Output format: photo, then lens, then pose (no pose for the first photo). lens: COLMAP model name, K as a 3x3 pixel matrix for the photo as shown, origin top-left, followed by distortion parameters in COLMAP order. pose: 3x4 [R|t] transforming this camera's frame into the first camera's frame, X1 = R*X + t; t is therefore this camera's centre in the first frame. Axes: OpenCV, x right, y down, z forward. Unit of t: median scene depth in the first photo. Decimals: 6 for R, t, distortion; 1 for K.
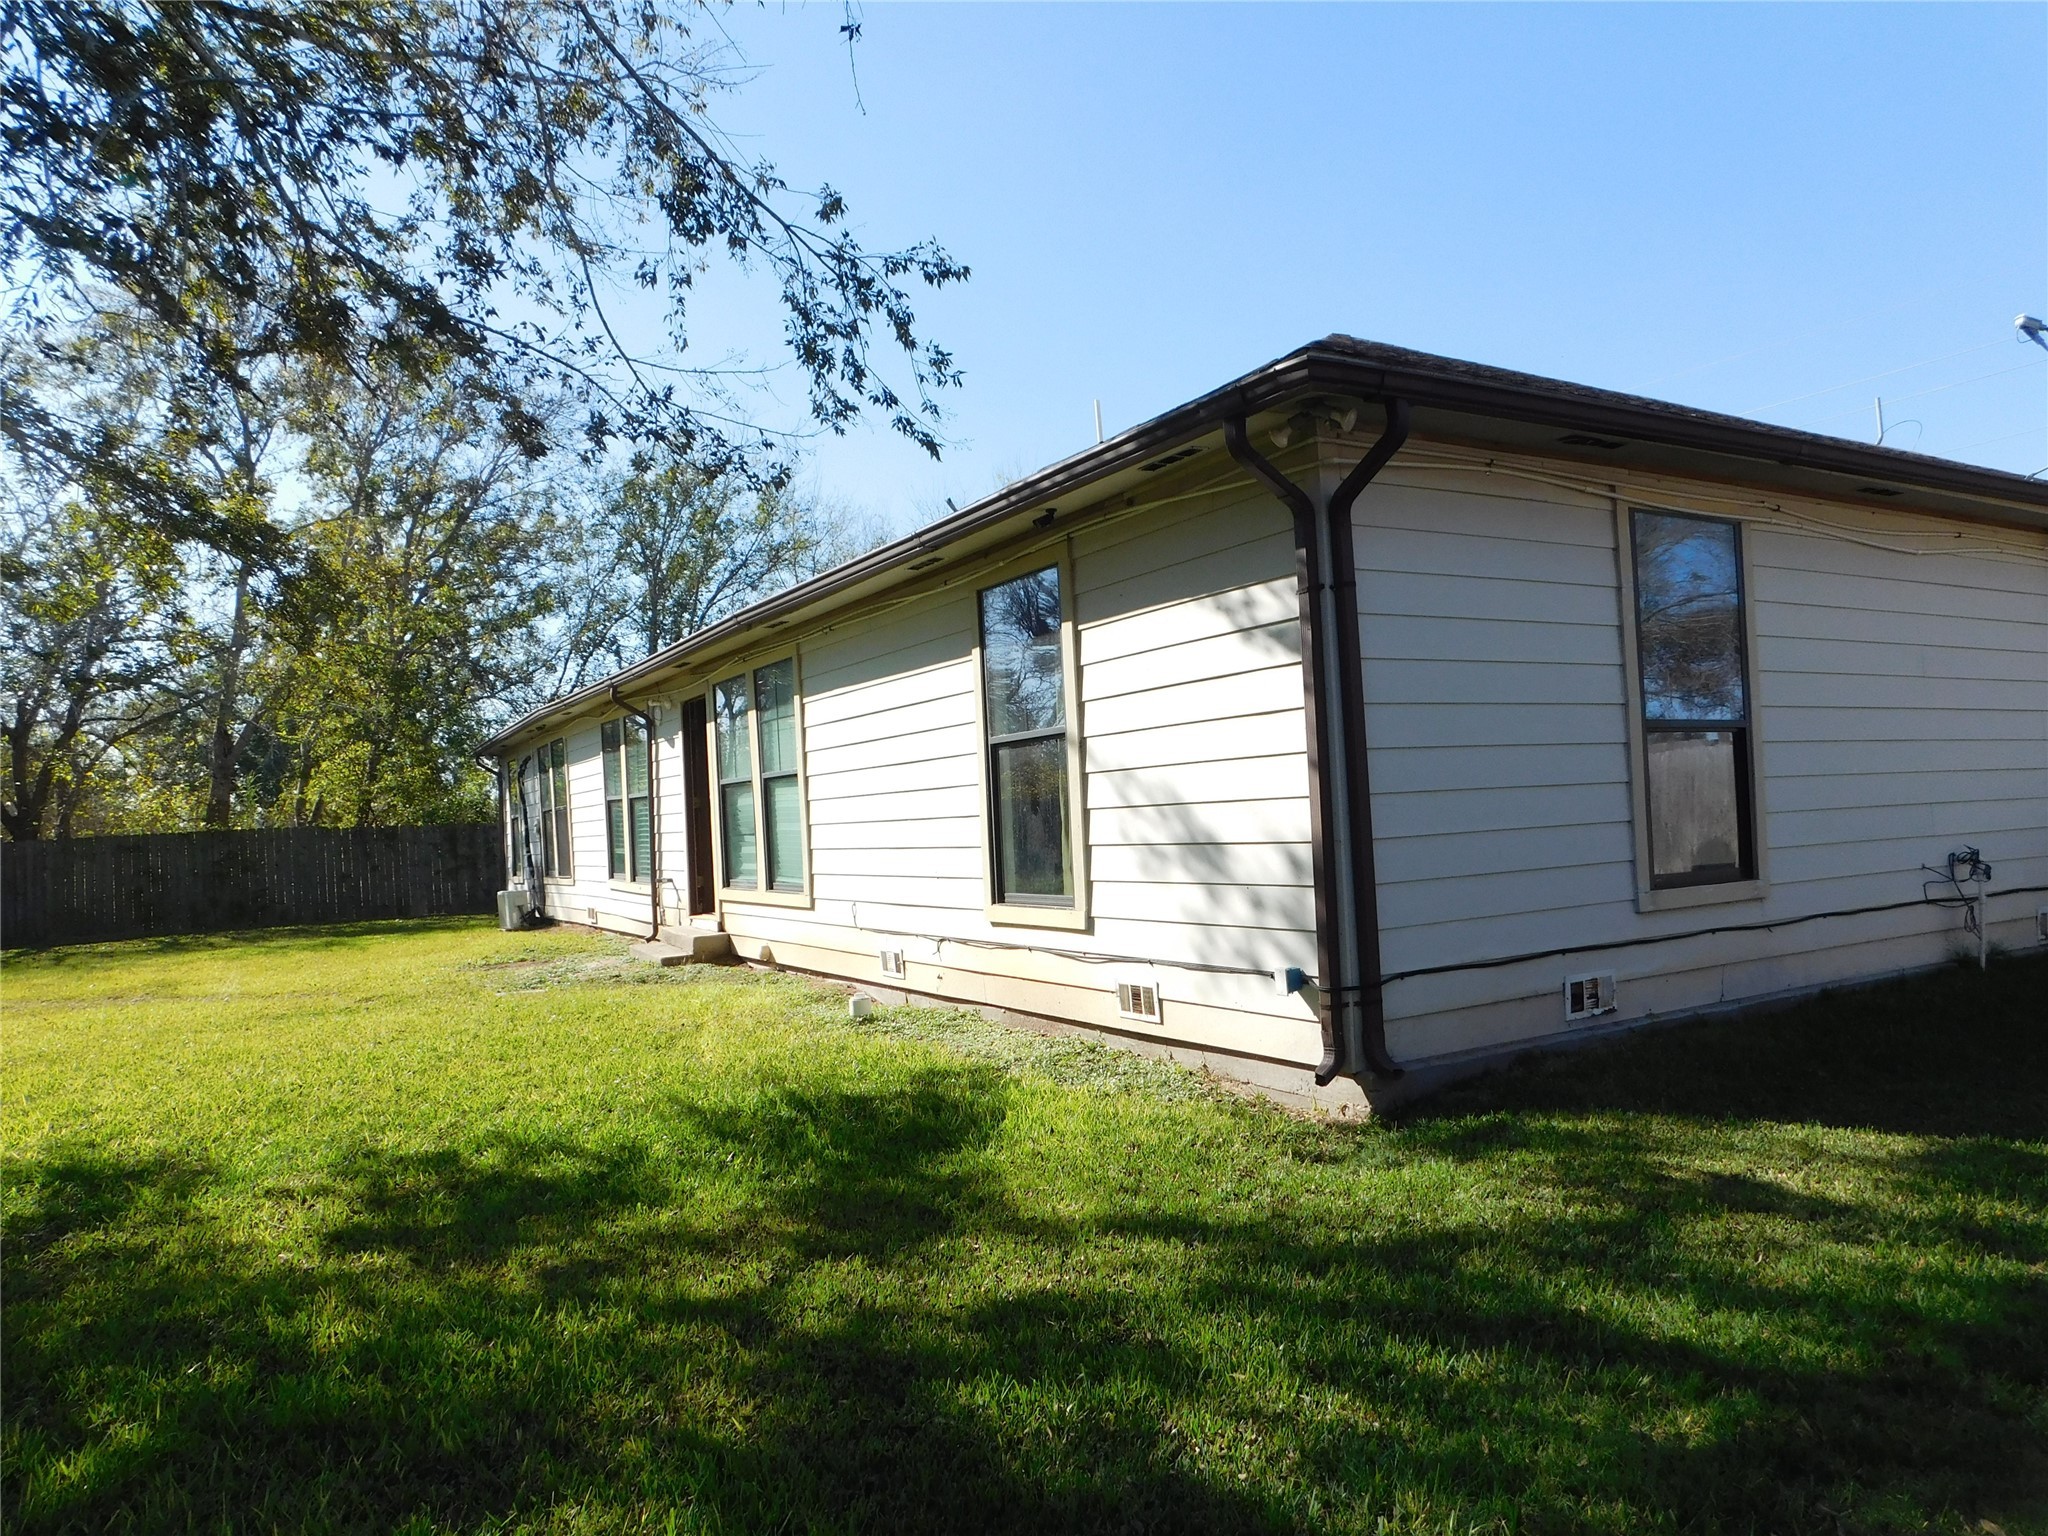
lens RADIAL K [[1366.0, 0, 1019.8], [0, 1366.0, 752.0], [0, 0, 1]] dist [-0.064272, 0.054553]
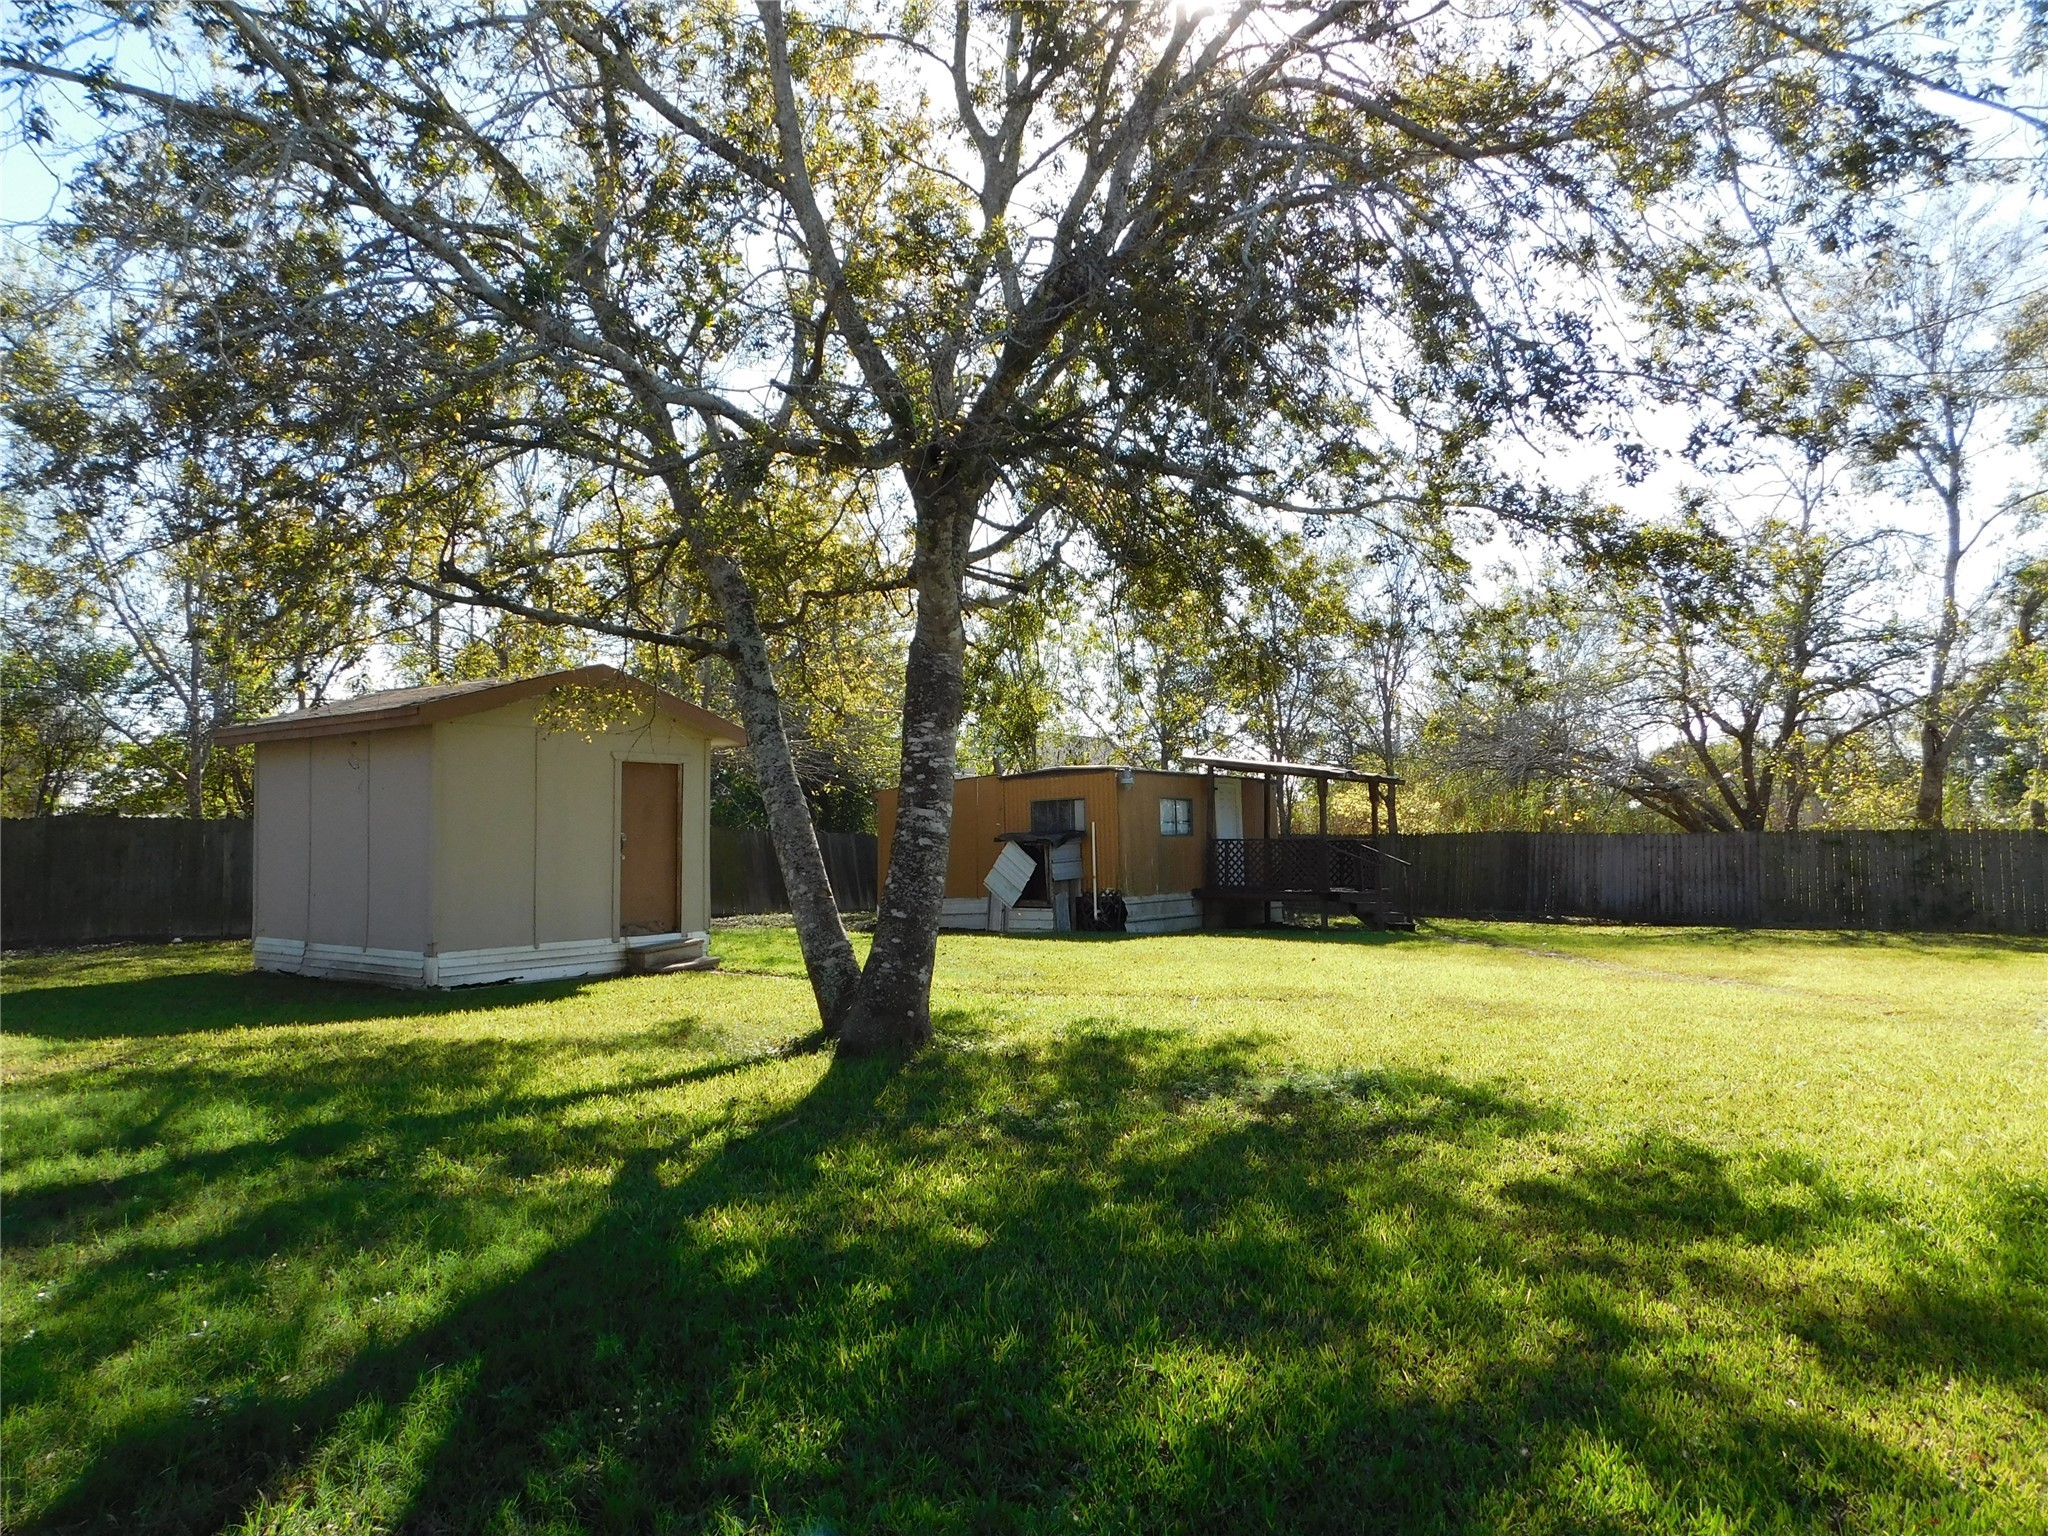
lens RADIAL K [[1366.0, 0, 1019.8], [0, 1366.0, 752.0], [0, 0, 1]] dist [-0.064272, 0.054553]
pose [[0.361535, -0.011901, -0.932283, 0.492715], [0.016205, 0.999848, -0.006479, -0.014697], [0.932218, -0.012766, 0.361672, 0.201465]]
